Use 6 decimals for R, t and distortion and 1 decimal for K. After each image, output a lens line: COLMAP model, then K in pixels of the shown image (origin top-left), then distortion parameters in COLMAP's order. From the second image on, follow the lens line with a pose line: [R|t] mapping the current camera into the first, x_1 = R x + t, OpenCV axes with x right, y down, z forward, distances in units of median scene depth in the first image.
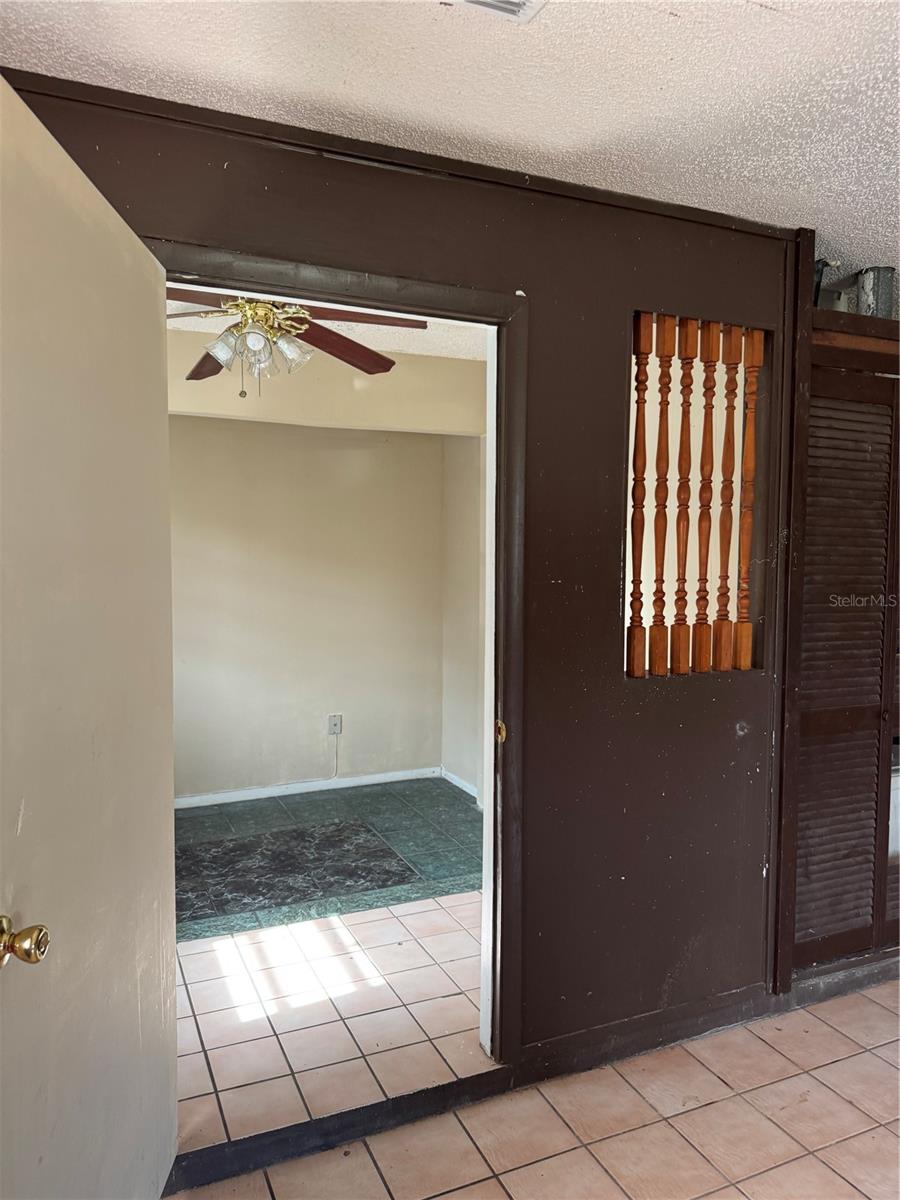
lens RADIAL K [[842.4, 0, 450.0], [0, 842.4, 600.0], [0, 0, 1]] dist [0.053305, -0.067886]
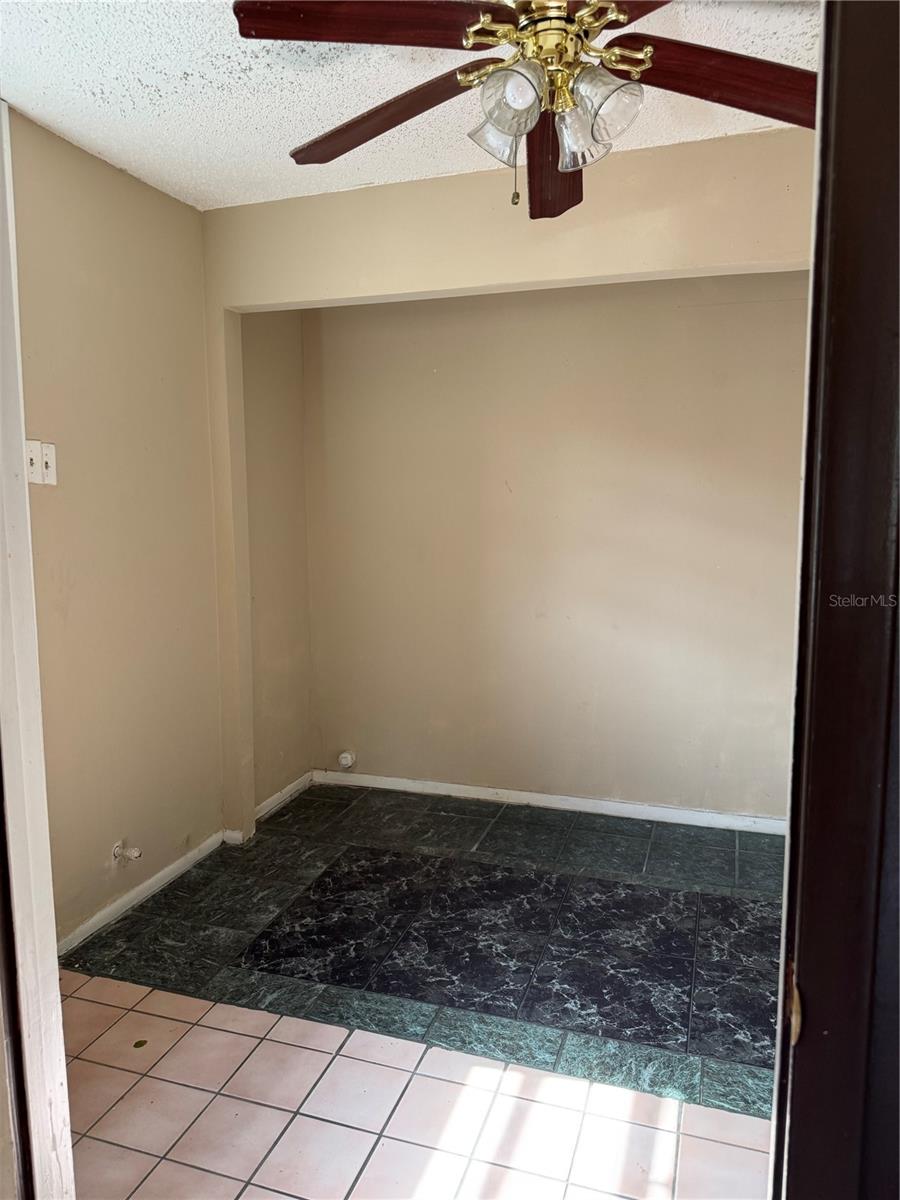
lens RADIAL K [[842.4, 0, 450.0], [0, 842.4, 600.0], [0, 0, 1]] dist [0.053305, -0.067886]
pose [[0.727107, 0.075220, -0.682391, 0.117356], [-0.023963, 0.996154, 0.084274, -0.015973], [0.686106, -0.044924, 0.726114, 0.445637]]
